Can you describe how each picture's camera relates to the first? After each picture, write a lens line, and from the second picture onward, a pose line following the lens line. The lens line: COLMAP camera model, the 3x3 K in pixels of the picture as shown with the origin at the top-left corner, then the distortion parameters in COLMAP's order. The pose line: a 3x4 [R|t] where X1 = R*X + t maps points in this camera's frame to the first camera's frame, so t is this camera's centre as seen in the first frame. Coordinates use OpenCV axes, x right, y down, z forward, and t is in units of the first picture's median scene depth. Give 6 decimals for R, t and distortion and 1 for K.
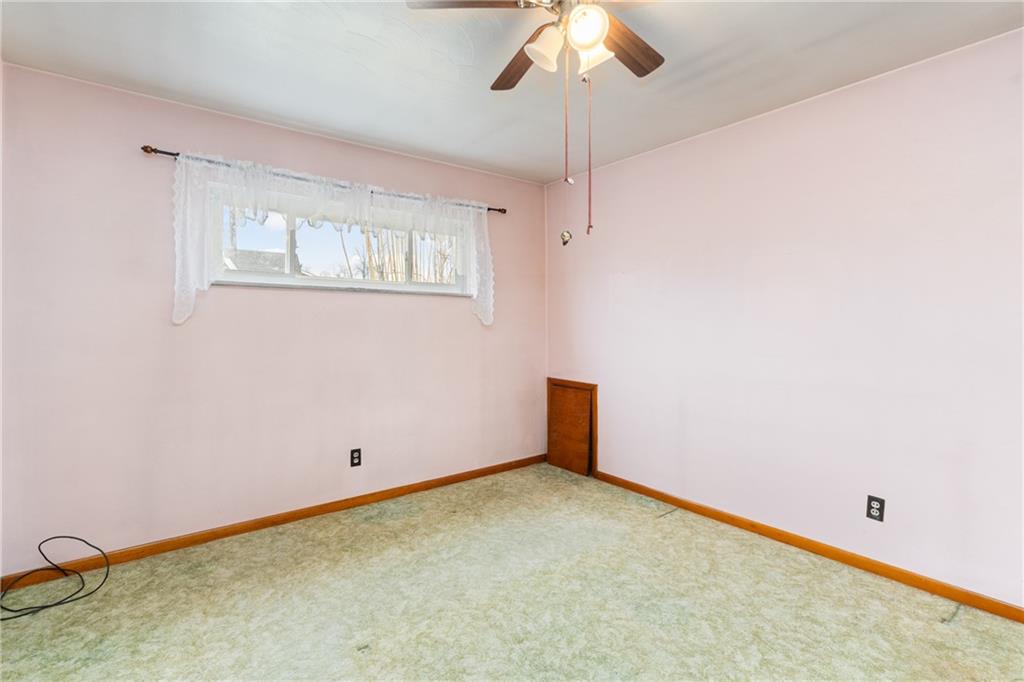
lens RADIAL K [[484.4, 0, 513.0], [0, 484.4, 349.4], [0, 0, 1]] dist [0.001492, 0.000033]
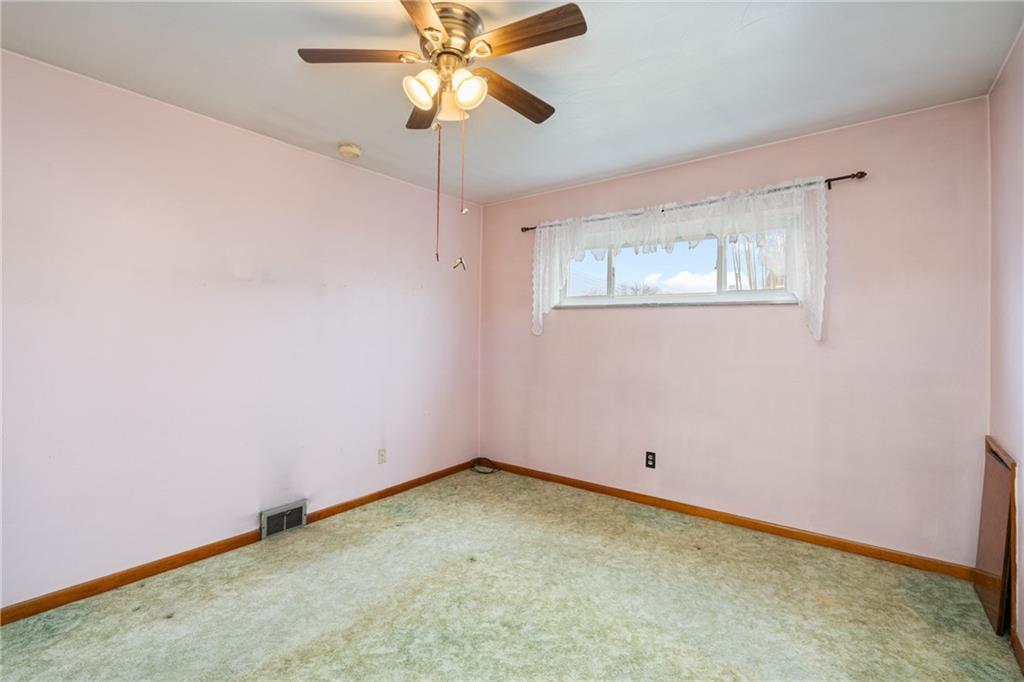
lens RADIAL K [[472.1, 0, 509.7], [0, 472.1, 359.1], [0, 0, 1]] dist [-0.000460, 0.000498]
pose [[0.241307, 0.058969, -0.968656, 0.641319], [-0.059773, 0.997160, 0.045814, -0.032711], [0.968606, 0.046845, 0.244147, 0.450346]]
